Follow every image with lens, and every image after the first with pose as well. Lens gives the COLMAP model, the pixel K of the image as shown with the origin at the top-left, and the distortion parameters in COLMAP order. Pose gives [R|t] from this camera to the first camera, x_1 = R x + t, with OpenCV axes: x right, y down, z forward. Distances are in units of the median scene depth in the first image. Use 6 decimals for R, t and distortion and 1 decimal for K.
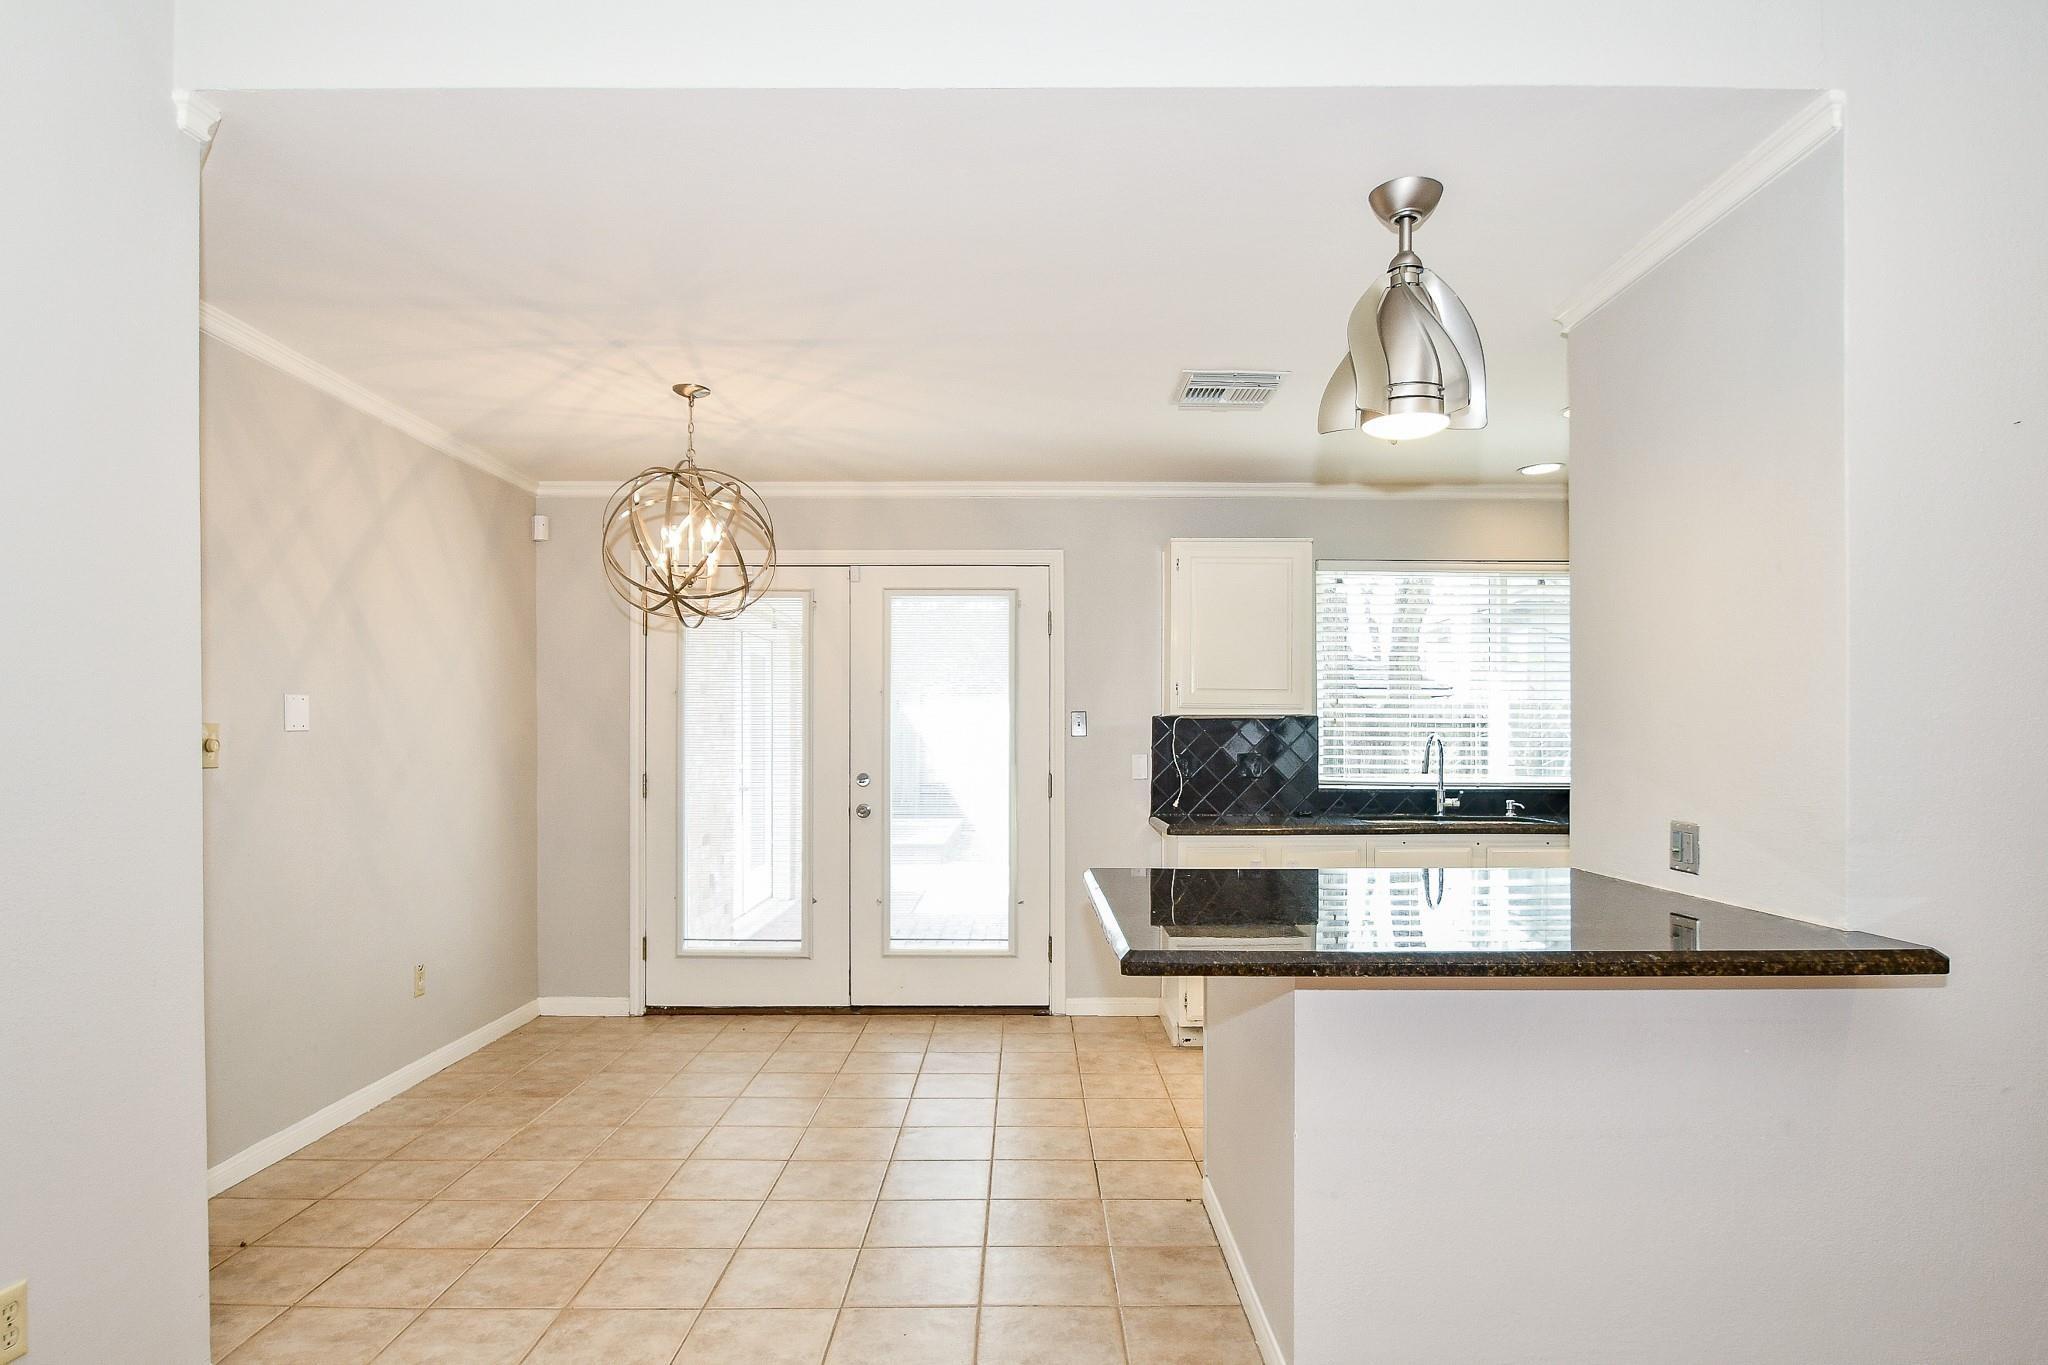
lens RADIAL K [[1169.1, 0, 1029.0], [0, 1169.1, 743.3], [0, 0, 1]] dist [-0.024632, 0.005334]
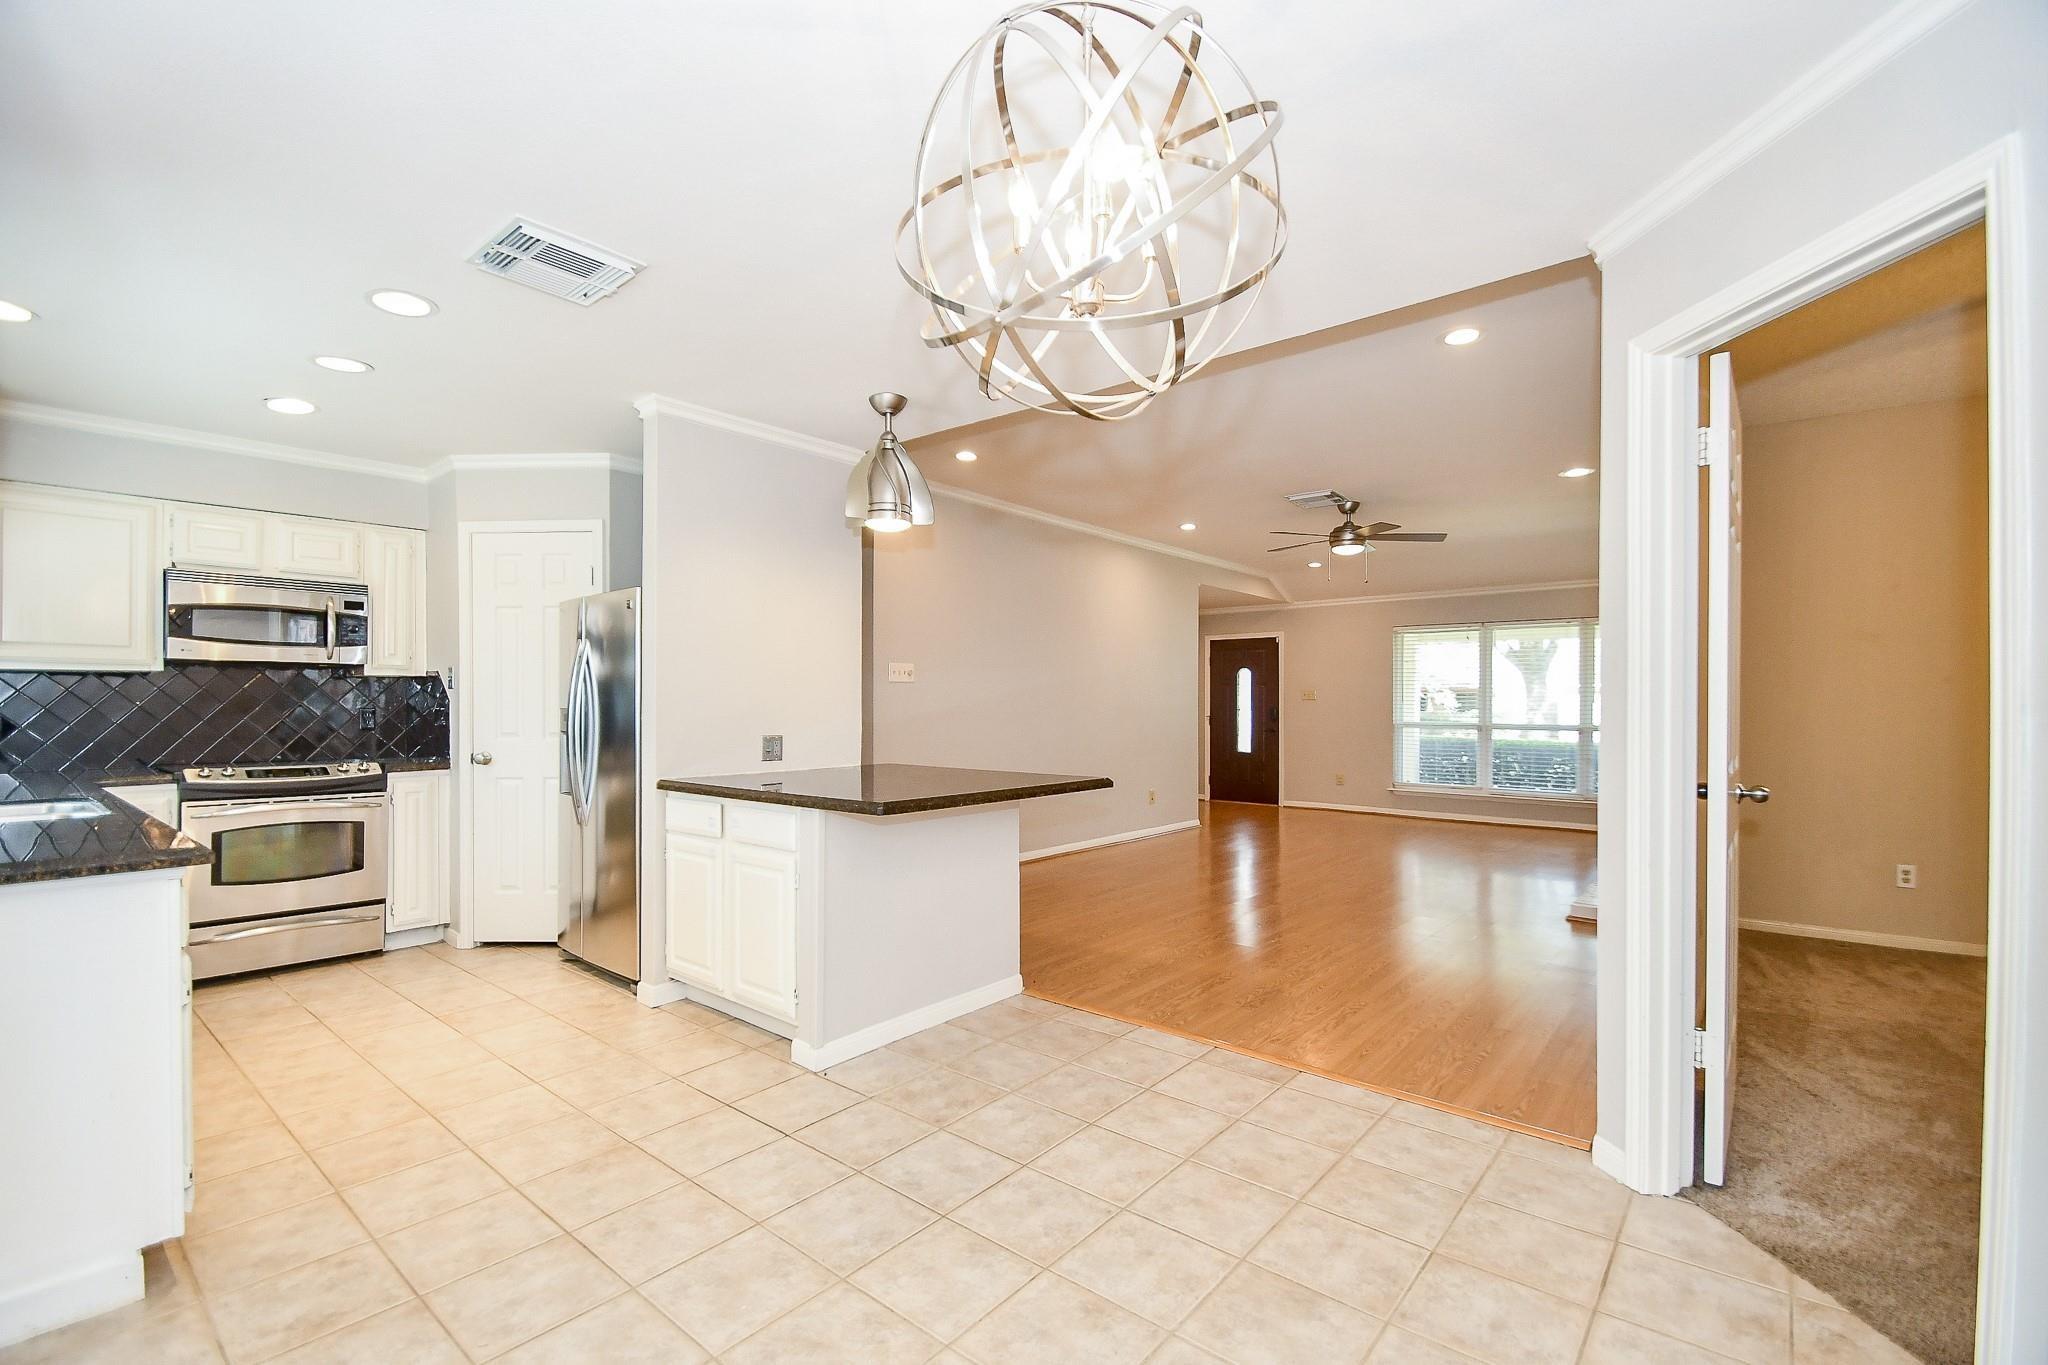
lens RADIAL K [[898.3, 0, 1007.7], [0, 898.3, 701.2], [0, 0, 1]] dist [-0.001542, -0.006305]
pose [[-0.763680, 0.003423, 0.645586, -0.372906], [0.002193, 0.999994, -0.002709, 0.007557], [-0.645591, -0.000653, -0.763683, 0.981567]]
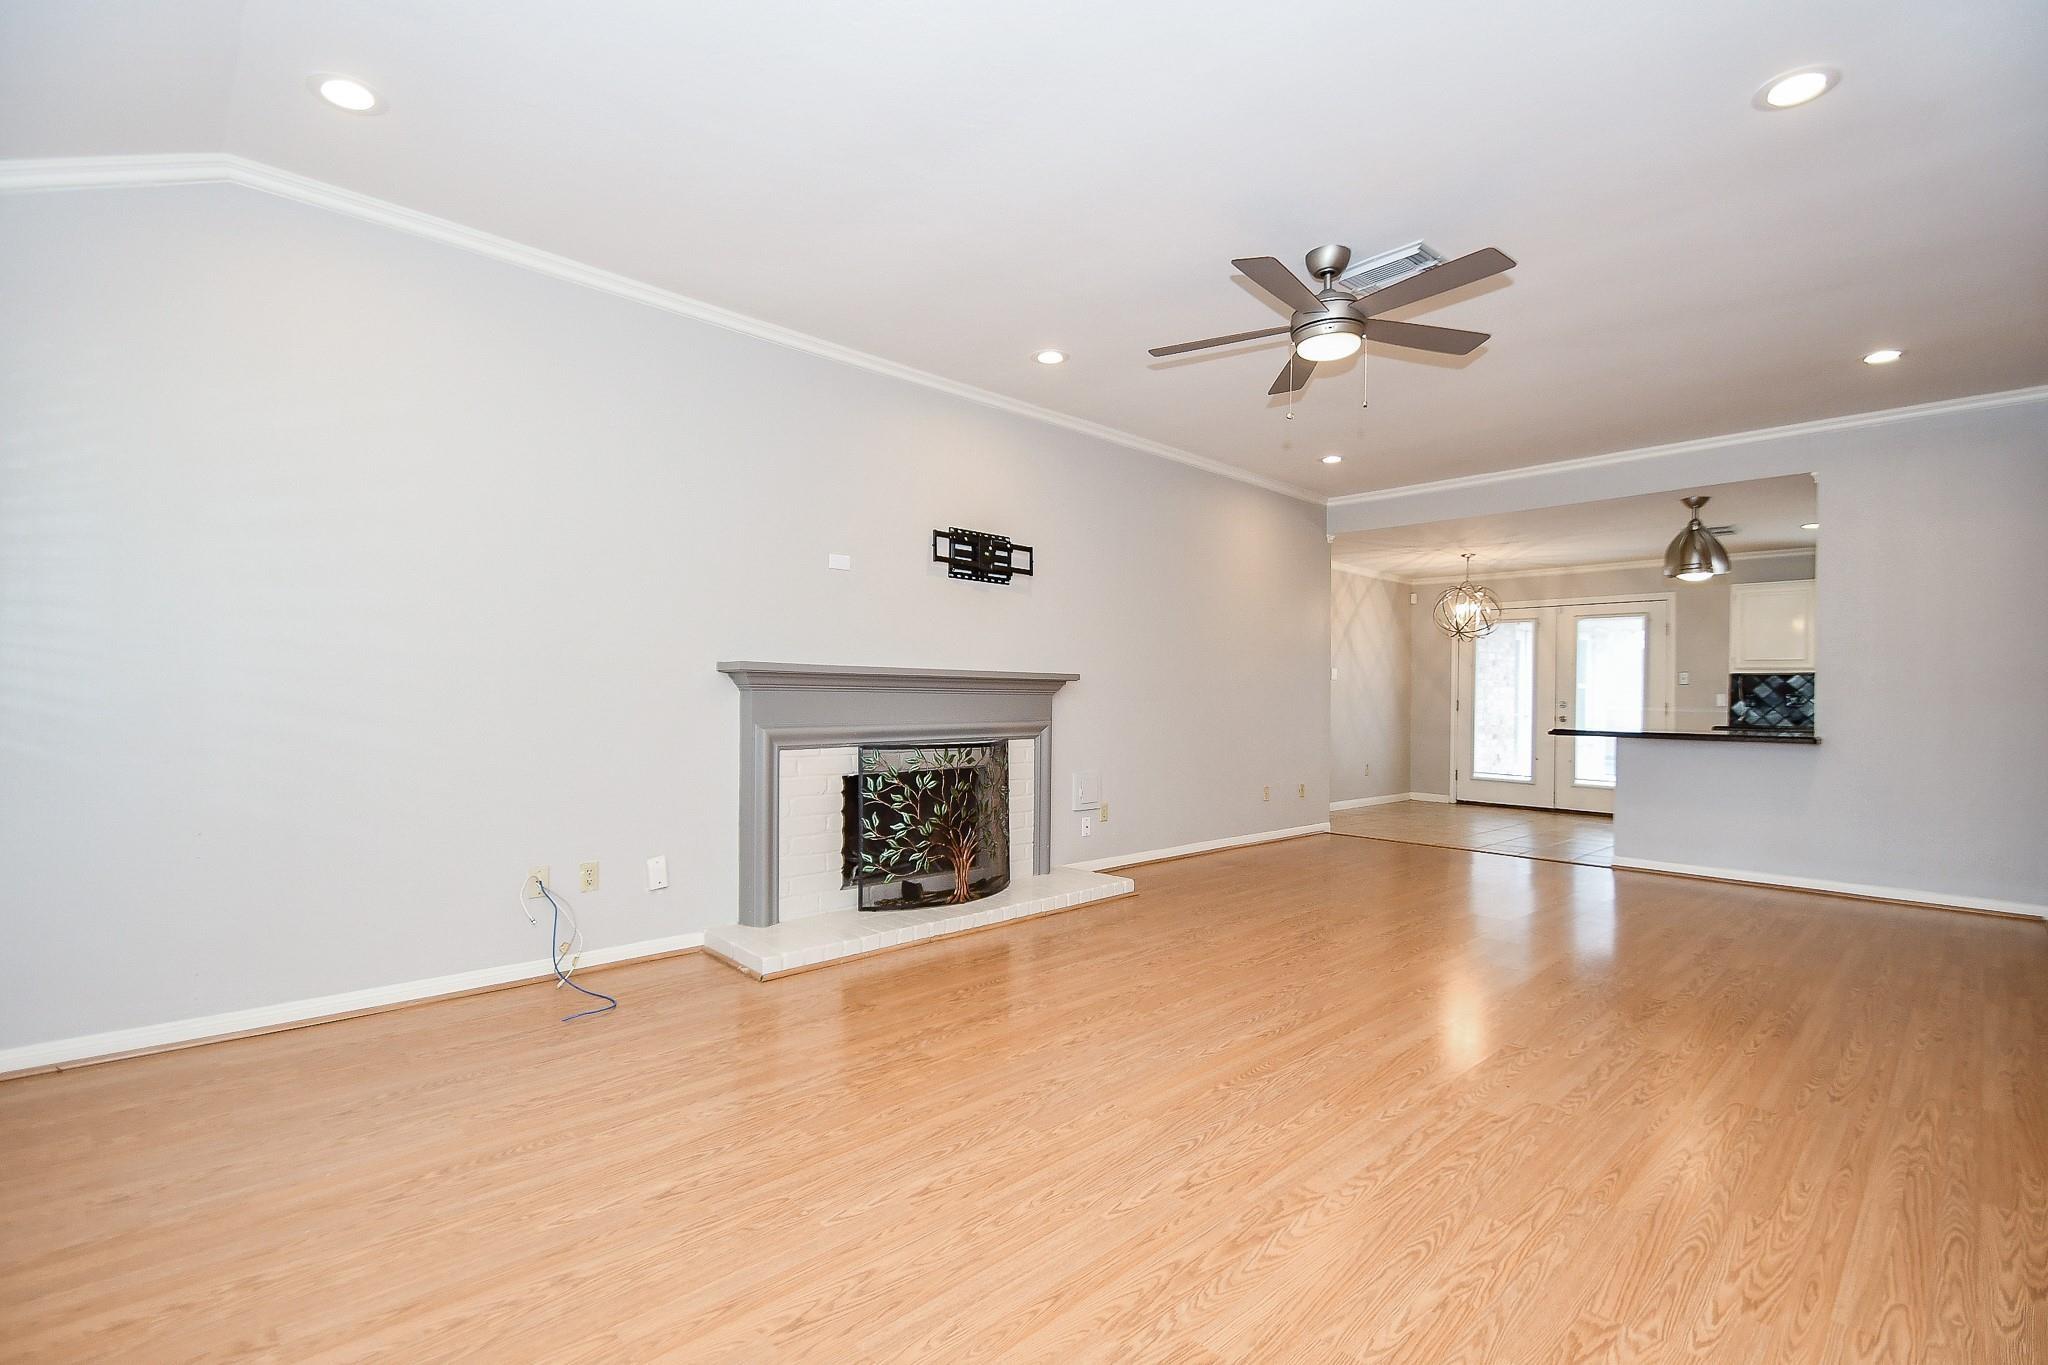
lens RADIAL K [[898.3, 0, 1018.2], [0, 898.3, 689.6], [0, 0, 1]] dist [-0.001542, -0.006305]
pose [[0.682757, 0.005069, -0.730628, 0.400905], [-0.017975, 0.999790, -0.009862, 0.039459], [0.730425, 0.019866, 0.682704, -0.912924]]
